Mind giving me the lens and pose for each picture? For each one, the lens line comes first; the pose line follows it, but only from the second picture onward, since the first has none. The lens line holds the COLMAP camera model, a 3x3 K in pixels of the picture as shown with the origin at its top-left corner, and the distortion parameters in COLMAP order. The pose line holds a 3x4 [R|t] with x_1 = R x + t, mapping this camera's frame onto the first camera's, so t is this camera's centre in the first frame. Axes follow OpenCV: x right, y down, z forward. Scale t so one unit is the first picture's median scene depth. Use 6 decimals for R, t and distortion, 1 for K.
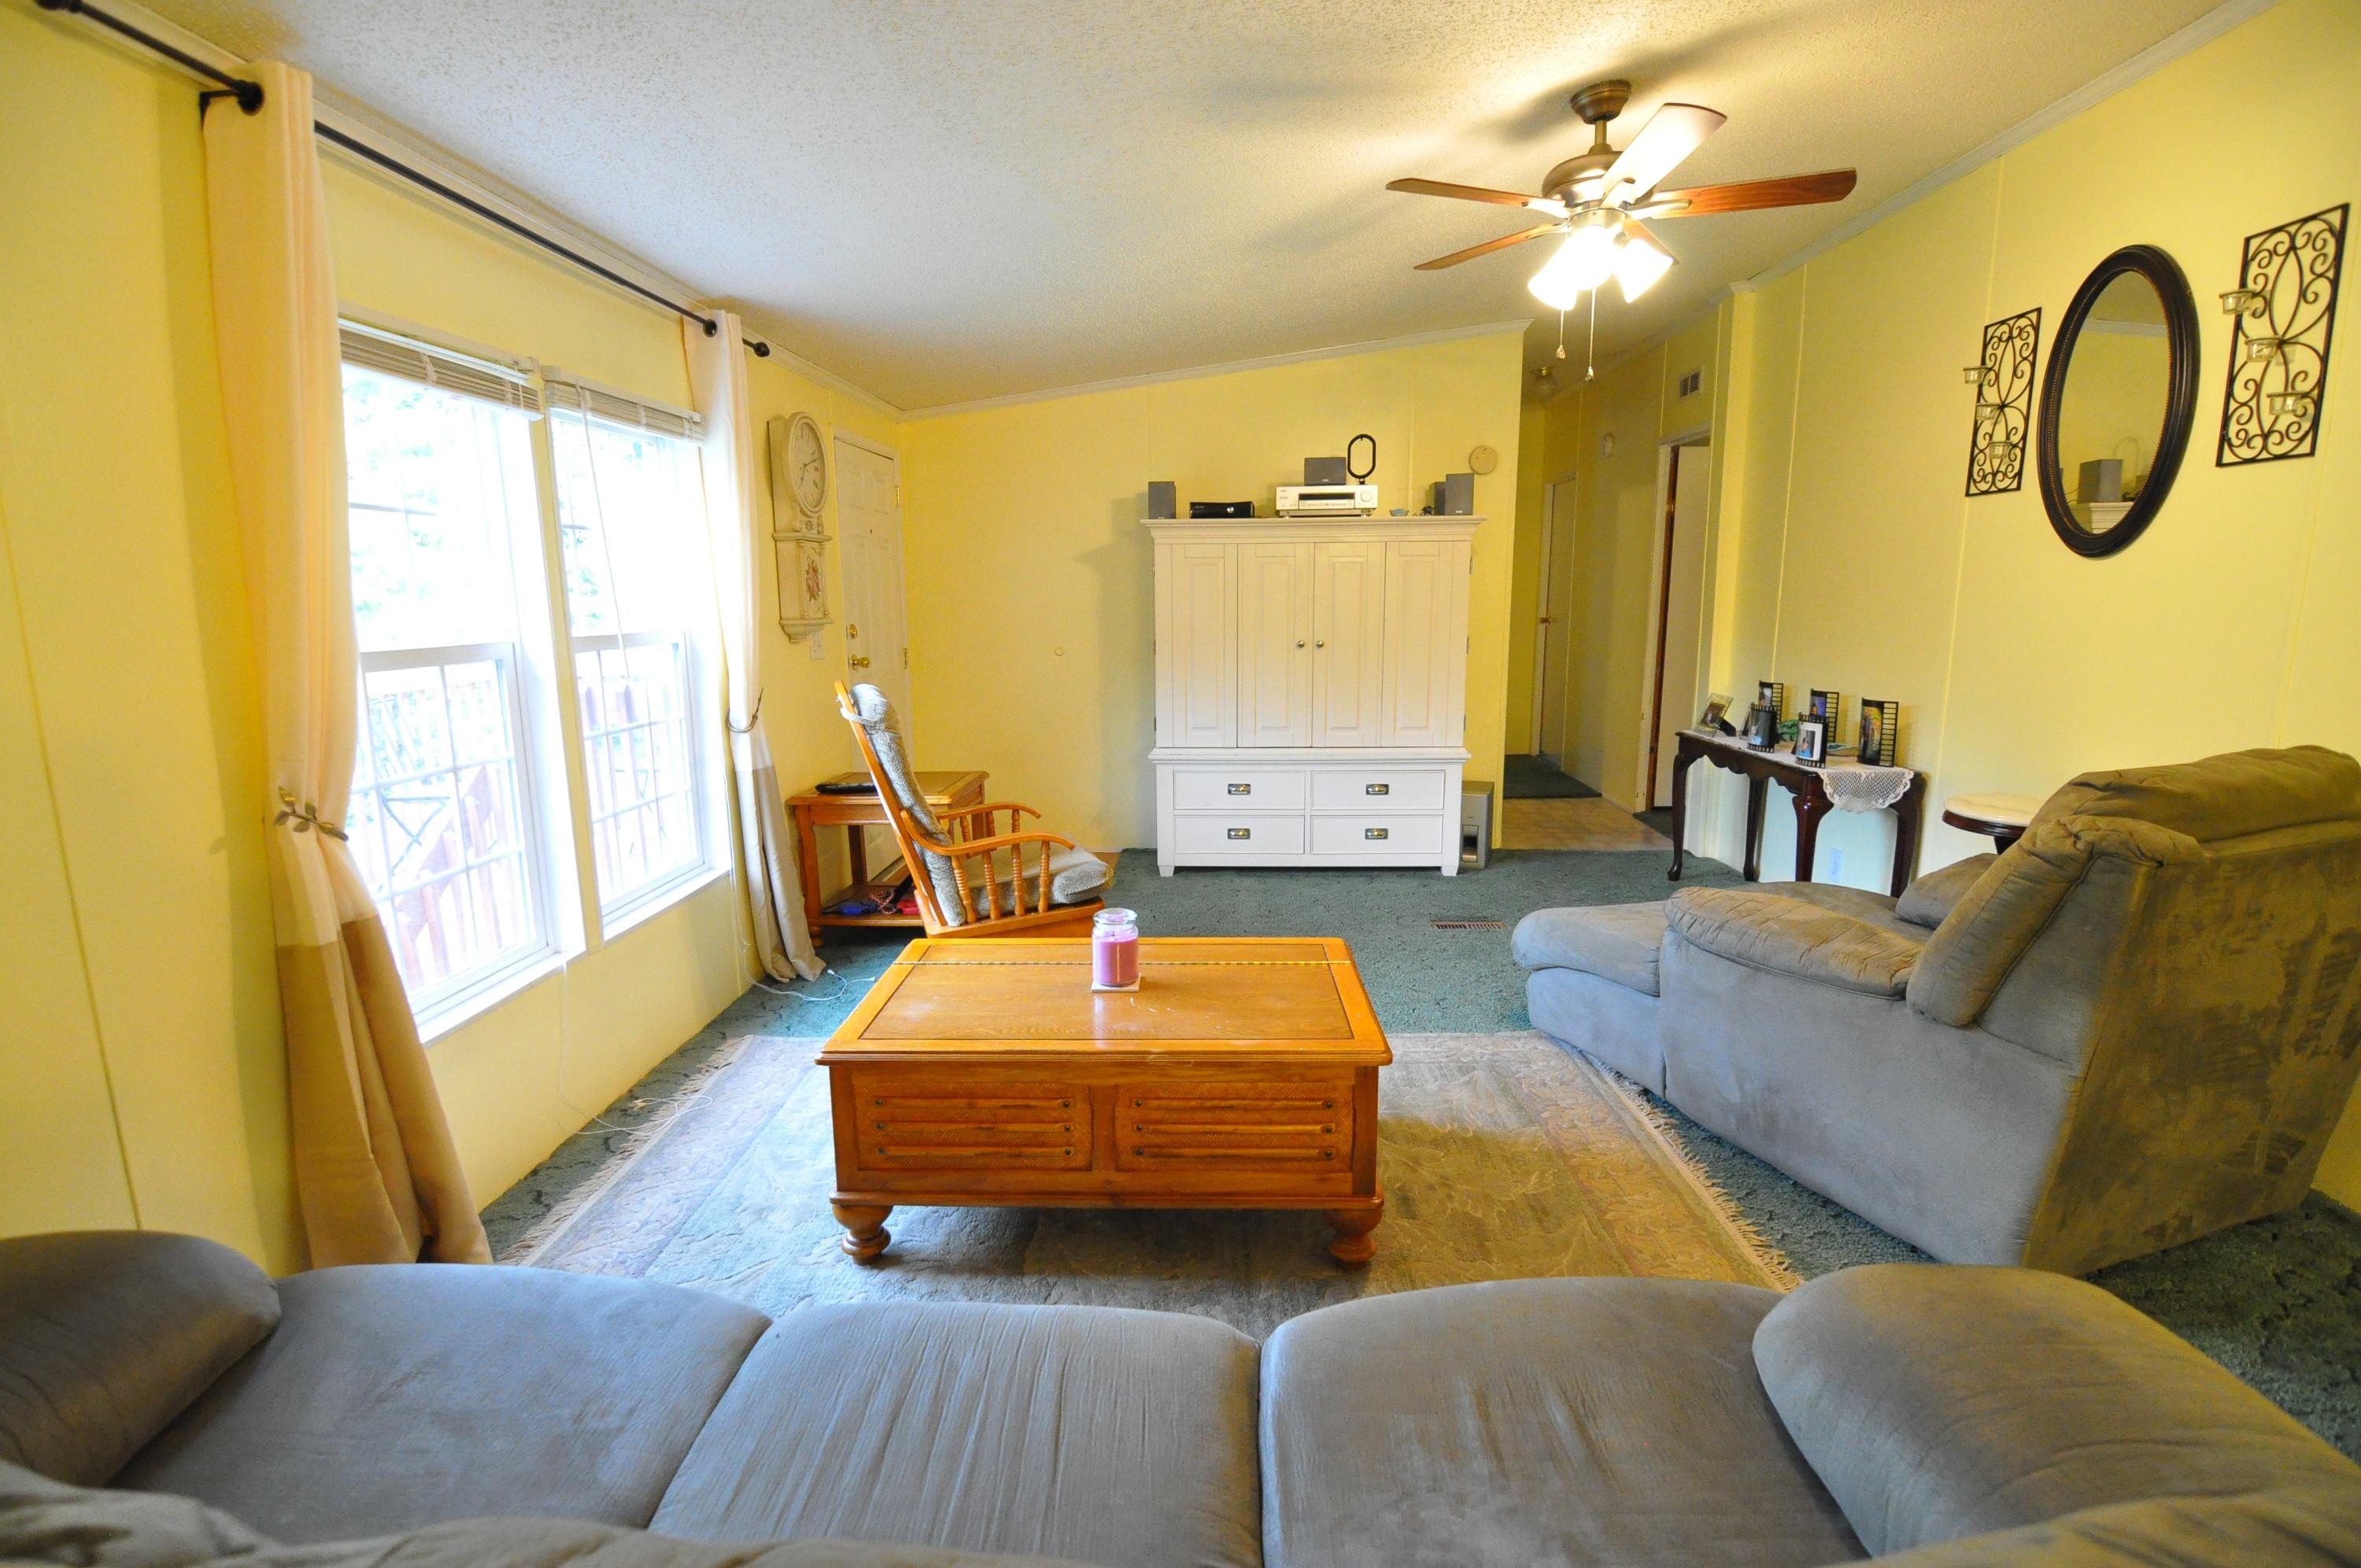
lens RADIAL K [[1153.1, 0, 1176.2], [0, 1153.1, 790.5], [0, 0, 1]] dist [-0.008112, -0.008821]
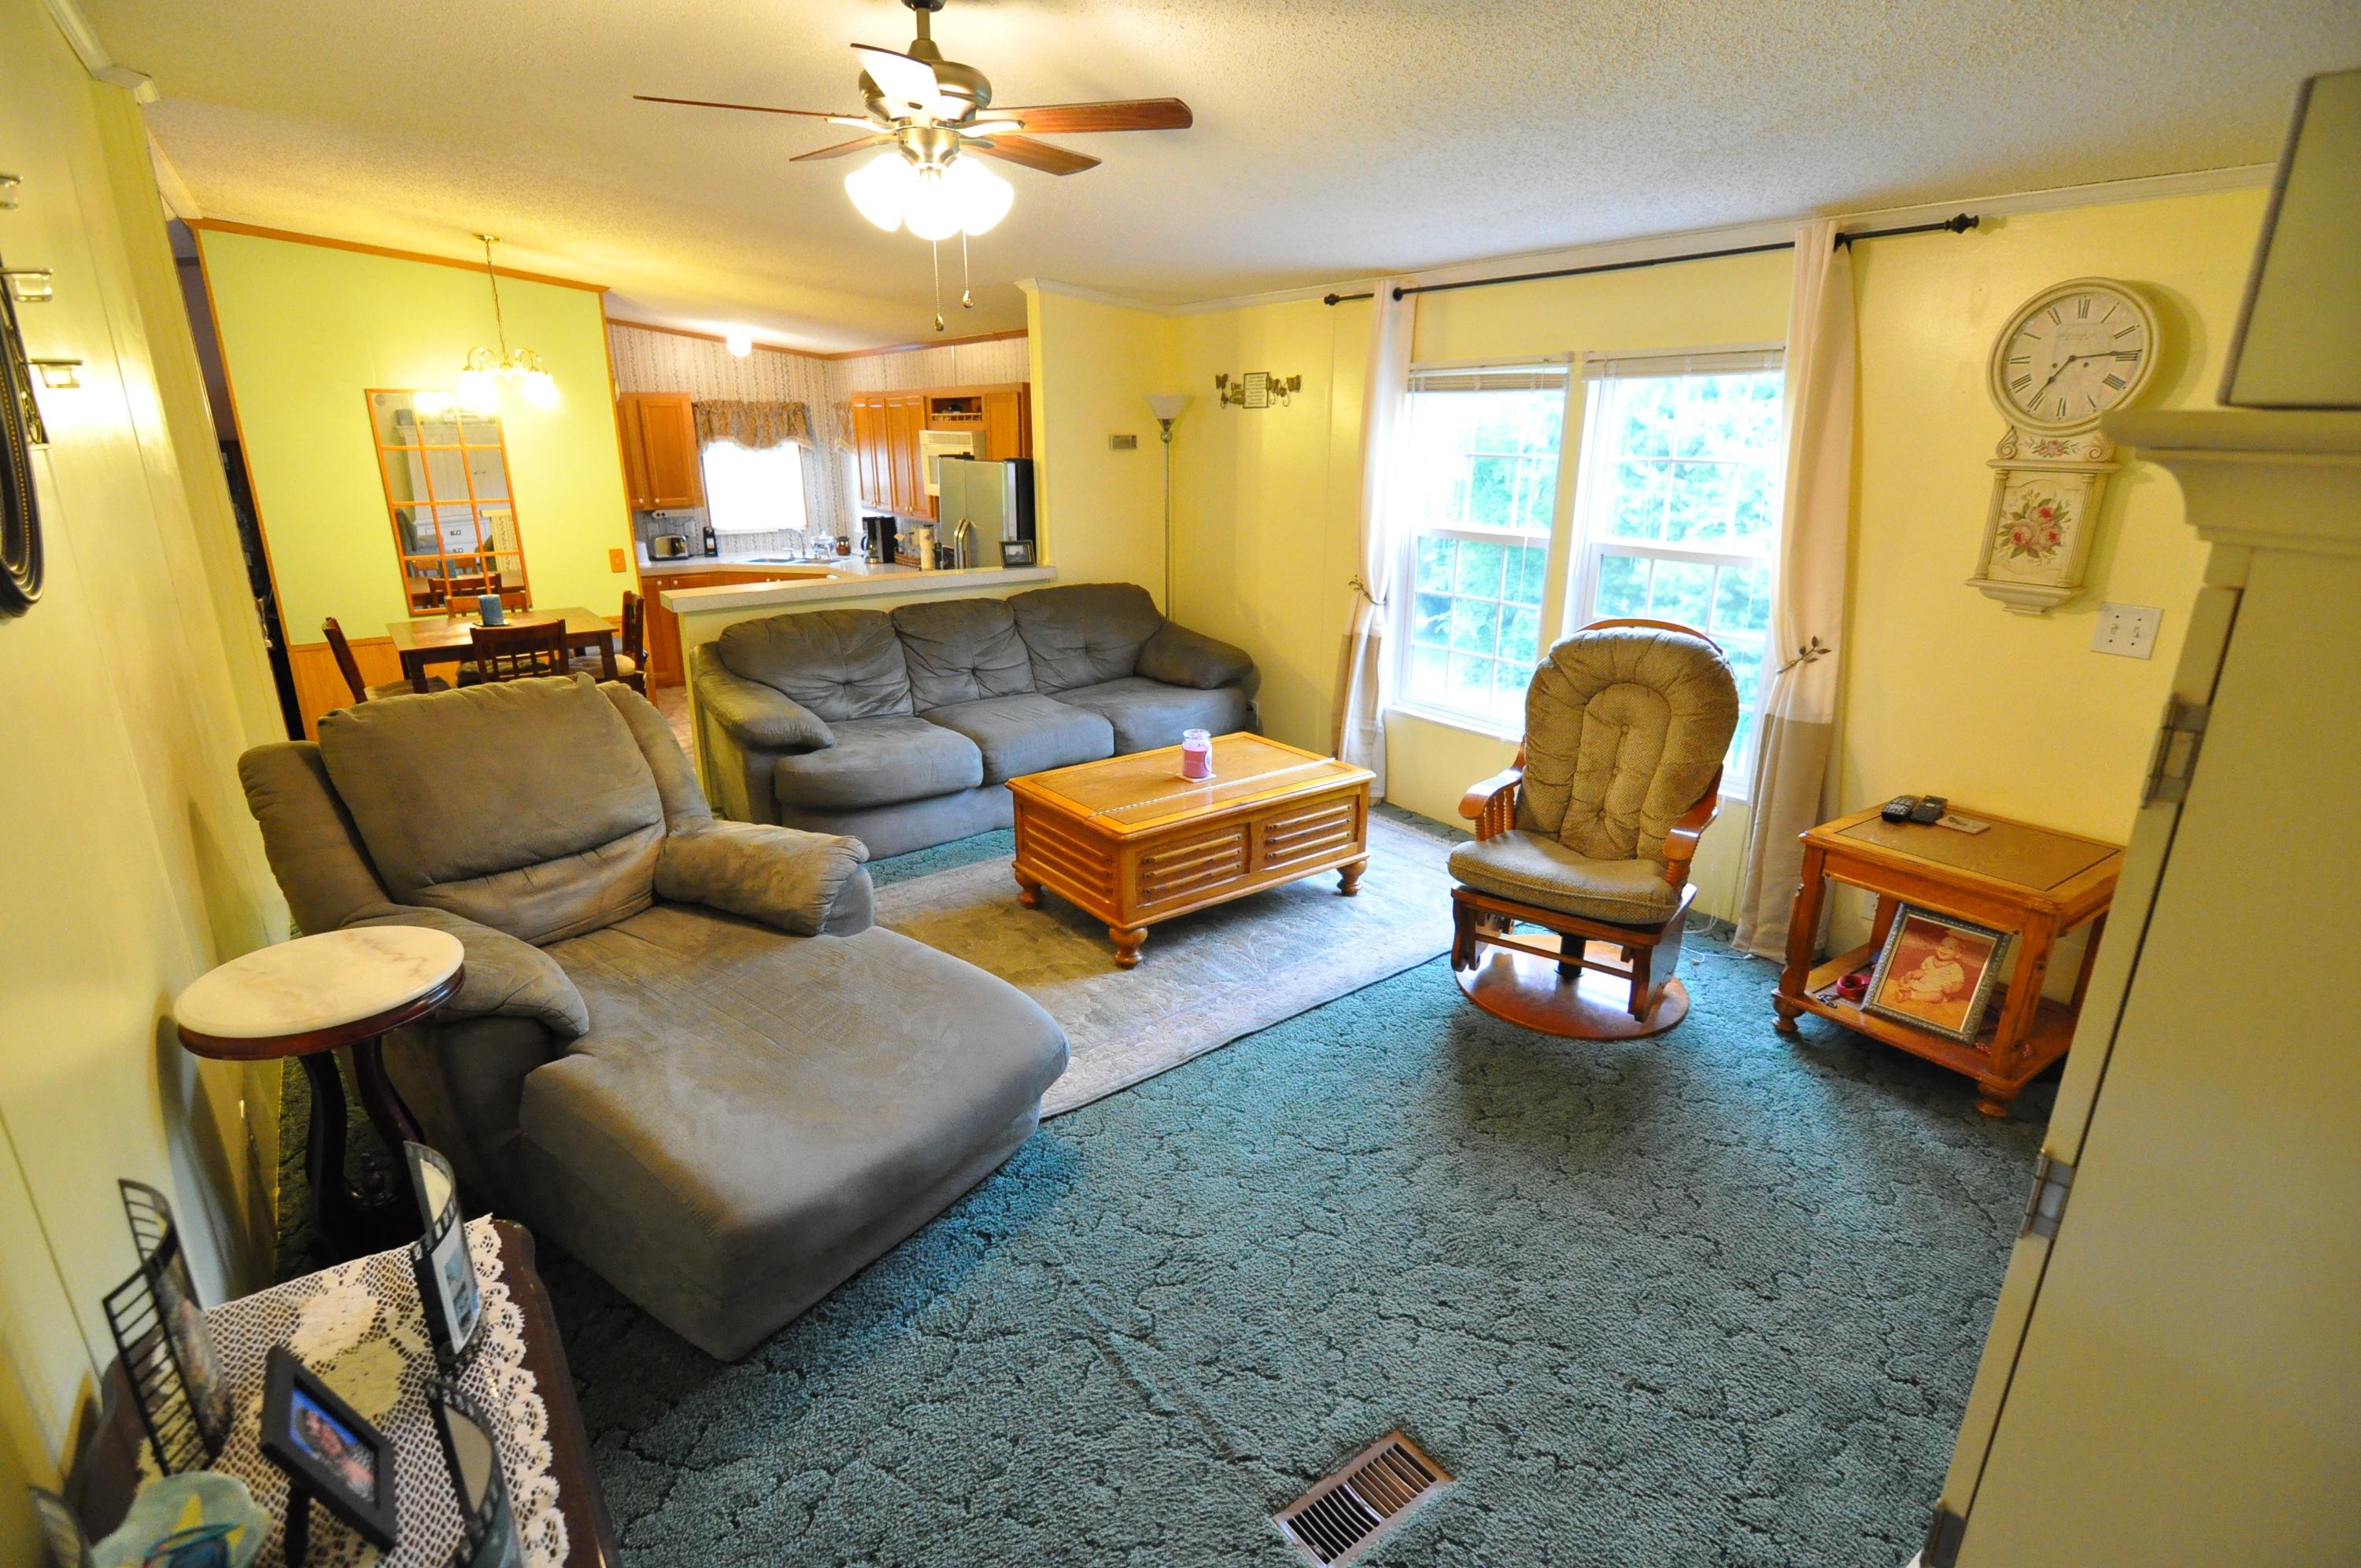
lens RADIAL K [[1153.1, 0, 1193.8], [0, 1153.1, 803.9], [0, 0, 1]] dist [-0.008112, -0.008821]
pose [[-0.780308, 0.202388, -0.591742, 0.640063], [-0.099459, 0.893987, 0.436916, -0.348688], [0.617436, 0.399783, -0.677456, 1.493253]]
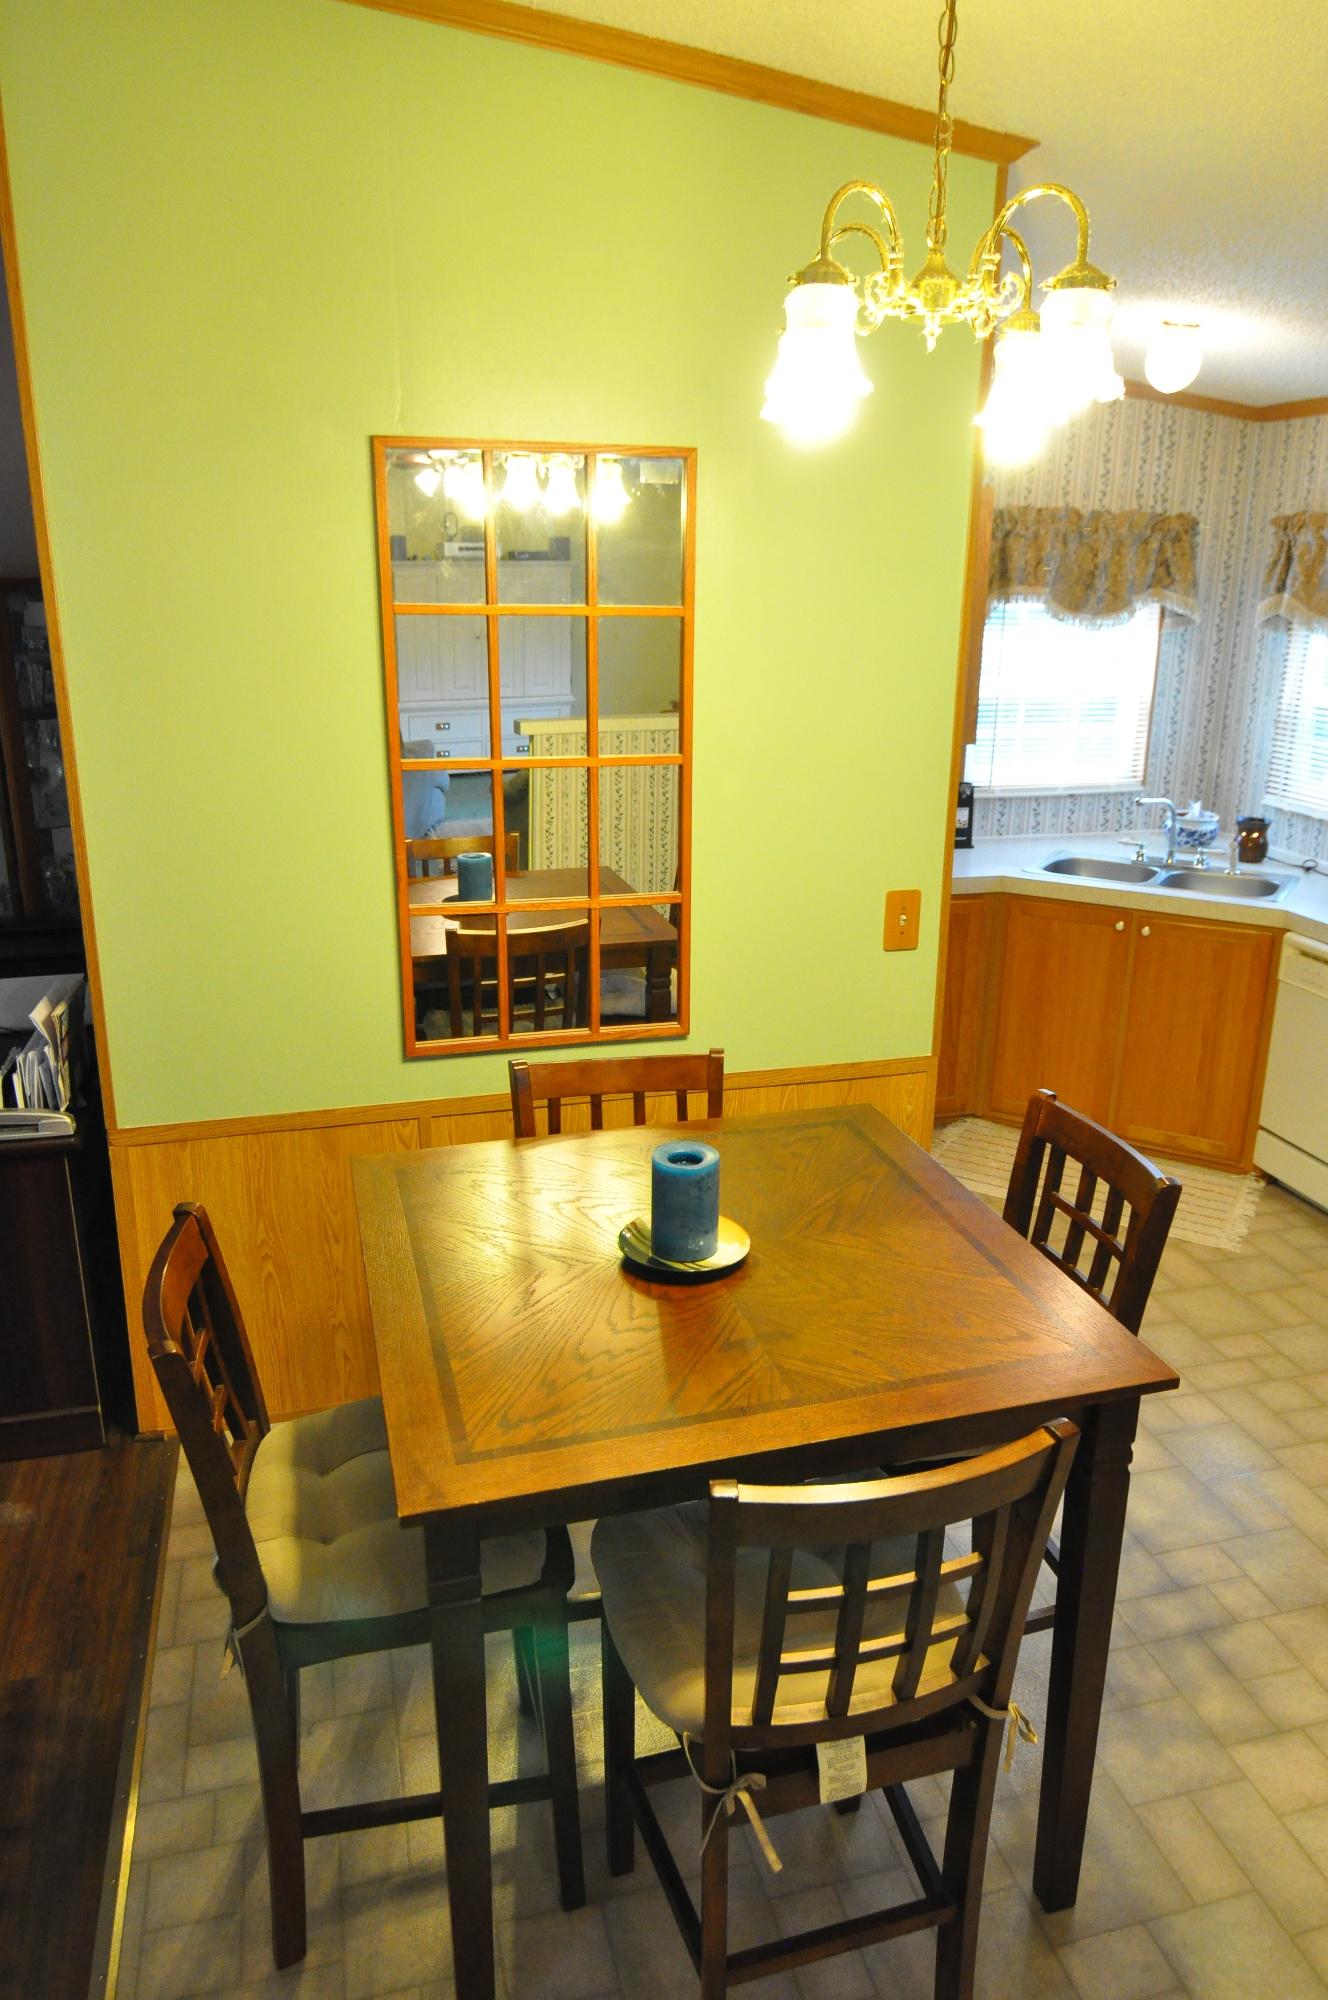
lens RADIAL K [[1365.3, 0, 684.0], [0, 1365.3, 1004.3], [0, 0, 1]] dist [0.005214, -0.019903]
pose [[-0.953690, 0.089833, -0.287062, 0.536064], [-0.052156, 0.890515, 0.451954, -0.083508], [0.296234, 0.445996, -0.844590, 0.008398]]
